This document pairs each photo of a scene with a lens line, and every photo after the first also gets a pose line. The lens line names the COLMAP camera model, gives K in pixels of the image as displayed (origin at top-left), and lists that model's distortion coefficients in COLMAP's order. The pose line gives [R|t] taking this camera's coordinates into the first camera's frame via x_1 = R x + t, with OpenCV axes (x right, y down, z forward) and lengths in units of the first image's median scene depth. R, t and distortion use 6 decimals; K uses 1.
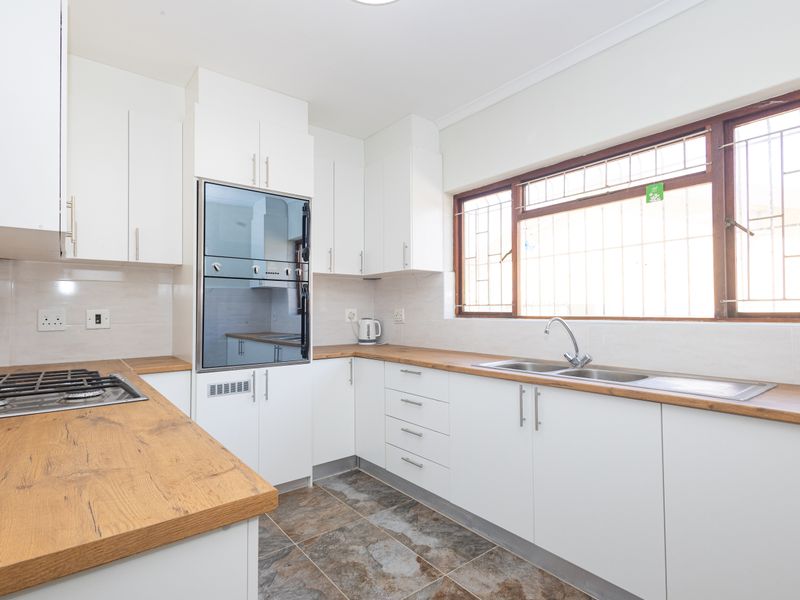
lens RADIAL K [[413.6, 0, 400.0], [0, 413.6, 300.0], [0, 0, 1]] dist [0.011542, -0.001470]
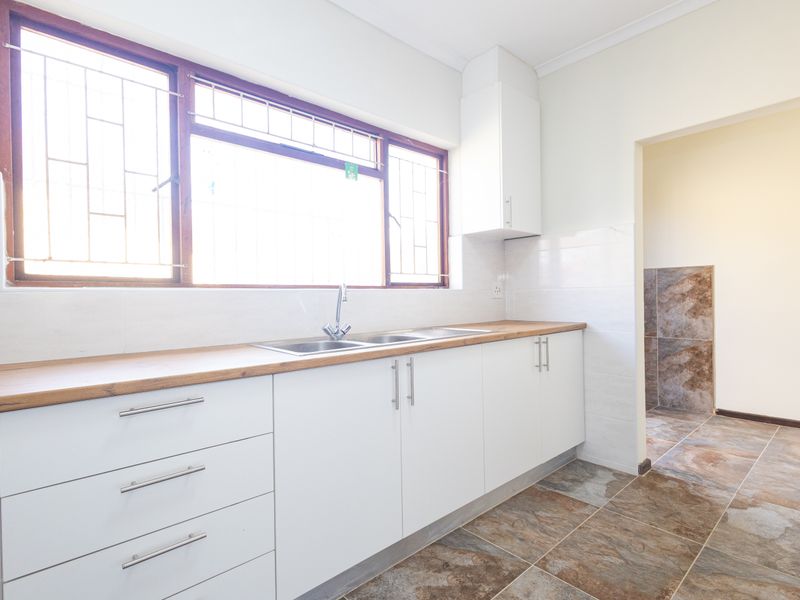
lens RADIAL K [[413.6, 0, 400.0], [0, 413.6, 300.0], [0, 0, 1]] dist [0.011542, -0.001470]
pose [[-0.047135, 0.003494, 0.998882, -0.386396], [-0.008889, 0.999953, -0.003917, 0.066632], [-0.998849, -0.009063, -0.047102, 0.749301]]
